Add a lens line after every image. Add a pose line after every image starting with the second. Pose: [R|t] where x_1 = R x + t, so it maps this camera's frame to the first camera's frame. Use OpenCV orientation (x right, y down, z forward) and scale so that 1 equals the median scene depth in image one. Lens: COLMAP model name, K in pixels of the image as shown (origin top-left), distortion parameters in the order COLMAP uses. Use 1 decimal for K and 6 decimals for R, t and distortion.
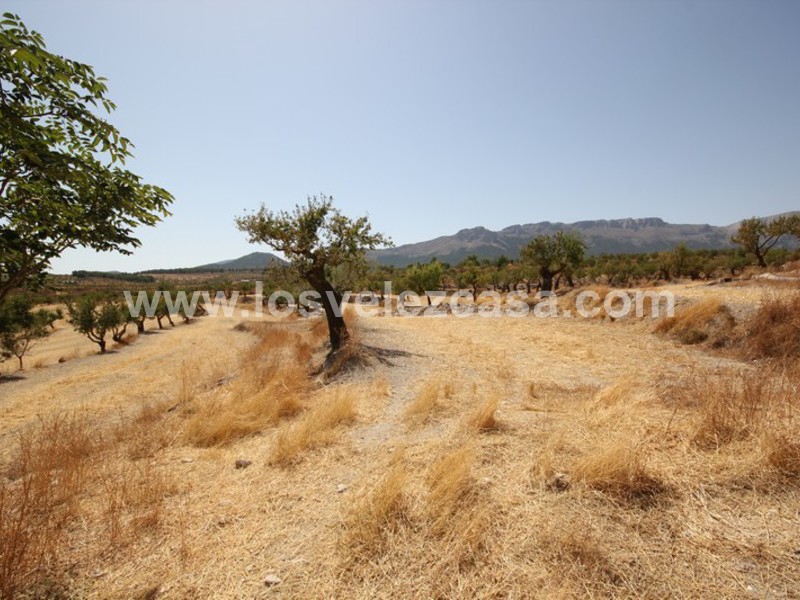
lens RADIAL K [[425.6, 0, 401.9], [0, 425.6, 302.9], [0, 0, 1]] dist [0.012457, -0.009496]
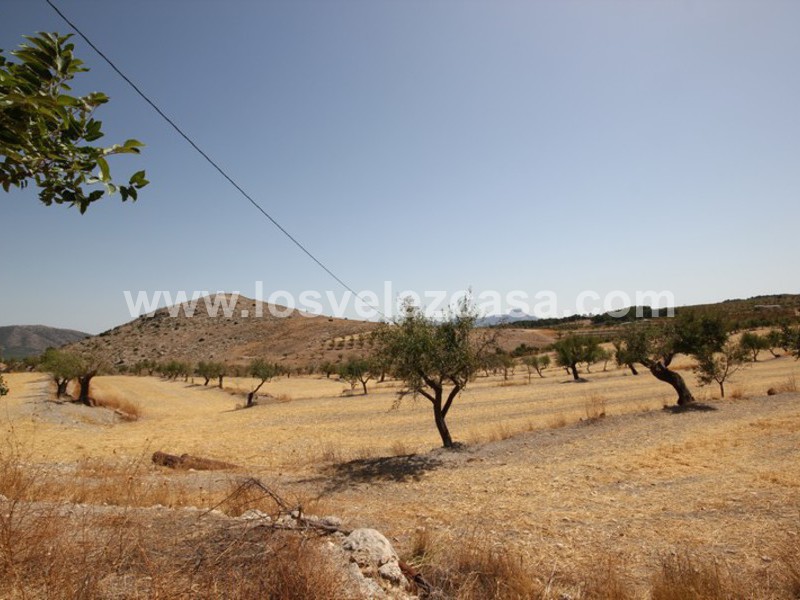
lens RADIAL K [[425.6, 0, 392.4], [0, 425.6, 326.5], [0, 0, 1]] dist [0.012457, -0.009496]
pose [[0.130052, -0.025670, -0.991175, -0.080419], [0.028428, 0.999350, -0.022152, 0.008047], [0.991100, -0.025296, 0.130697, 0.166304]]
